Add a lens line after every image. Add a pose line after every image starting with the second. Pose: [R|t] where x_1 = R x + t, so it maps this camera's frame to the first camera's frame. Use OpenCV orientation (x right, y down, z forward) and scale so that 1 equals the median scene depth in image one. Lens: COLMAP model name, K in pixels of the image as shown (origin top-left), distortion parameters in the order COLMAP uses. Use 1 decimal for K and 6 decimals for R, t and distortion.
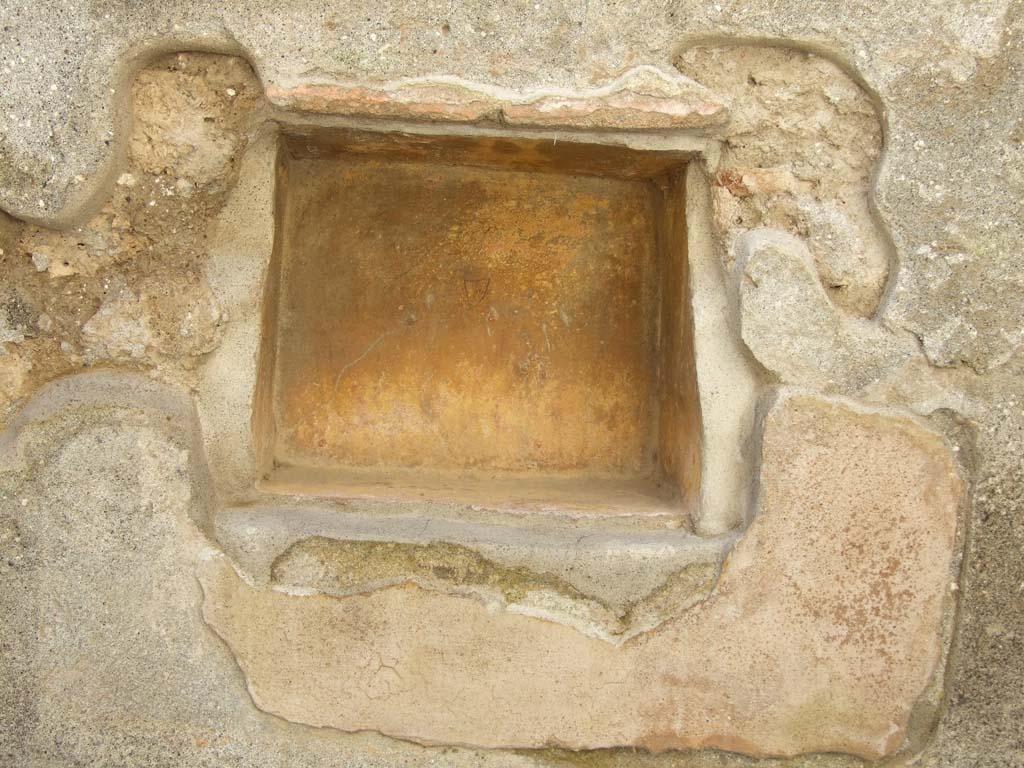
lens RADIAL K [[1361.9, 0, 508.3], [0, 1361.9, 386.9], [0, 0, 1]] dist [-0.092823, 0.000000]
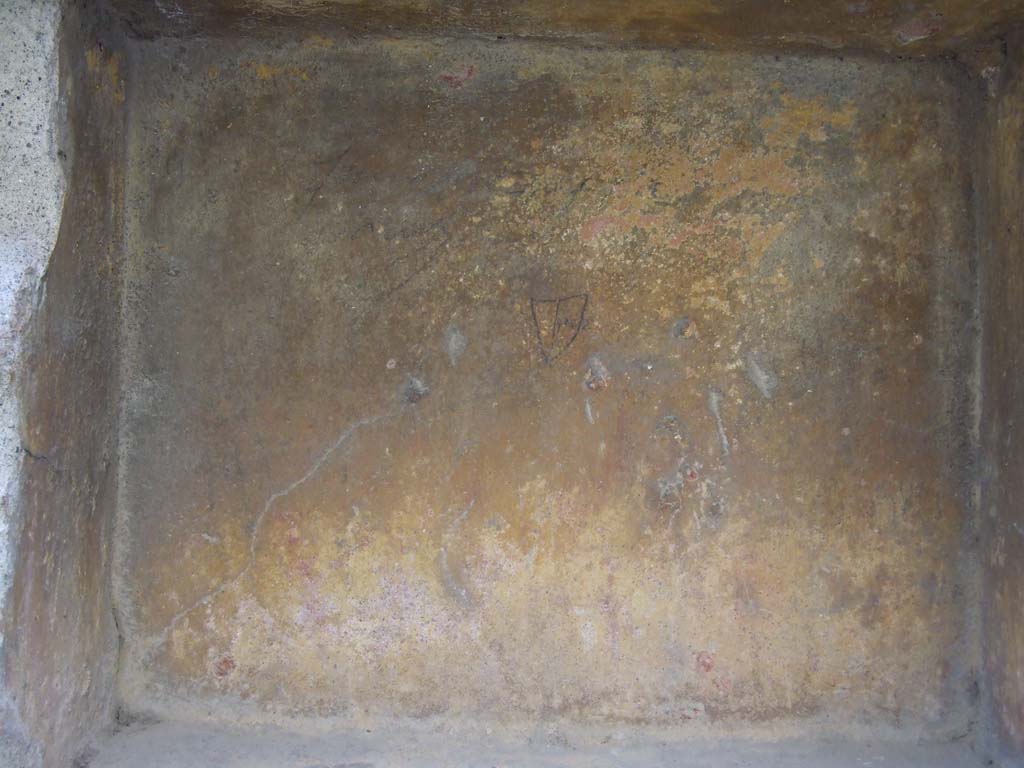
lens RADIAL K [[1643.8, 0, 513.8], [0, 1643.8, 377.1], [0, 0, 1]] dist [-0.022462, 0.000000]
pose [[0.995846, -0.022196, -0.088304, 0.008967], [0.020597, 0.999608, -0.018975, -0.042834], [0.088691, 0.017077, 0.995913, 0.462948]]
